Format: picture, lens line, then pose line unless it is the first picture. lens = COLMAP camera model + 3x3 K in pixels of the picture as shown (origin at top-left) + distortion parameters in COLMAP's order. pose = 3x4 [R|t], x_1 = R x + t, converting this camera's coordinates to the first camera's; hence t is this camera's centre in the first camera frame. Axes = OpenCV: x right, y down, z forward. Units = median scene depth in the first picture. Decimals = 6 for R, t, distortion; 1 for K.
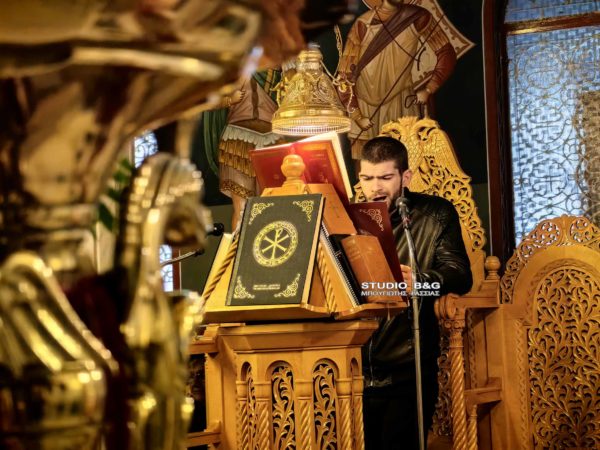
lens RADIAL K [[1657.4, 0, 300.0], [0, 1657.4, 225.0], [0, 0, 1]] dist [0.263053, 0.144179]
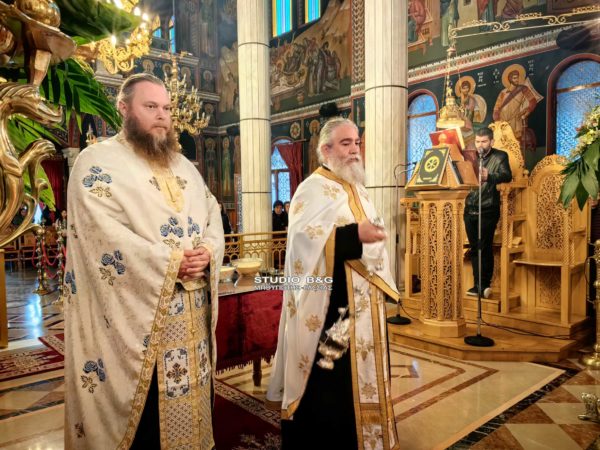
lens RADIAL K [[472.7, 0, 300.0], [0, 472.7, 225.0], [0, 0, 1]] dist [0.049928, -0.080276]
pose [[0.906521, 0.045305, -0.419722, 0.128082], [0.004553, 0.993118, 0.117032, 0.018180], [0.422136, -0.108003, 0.900076, 0.109180]]
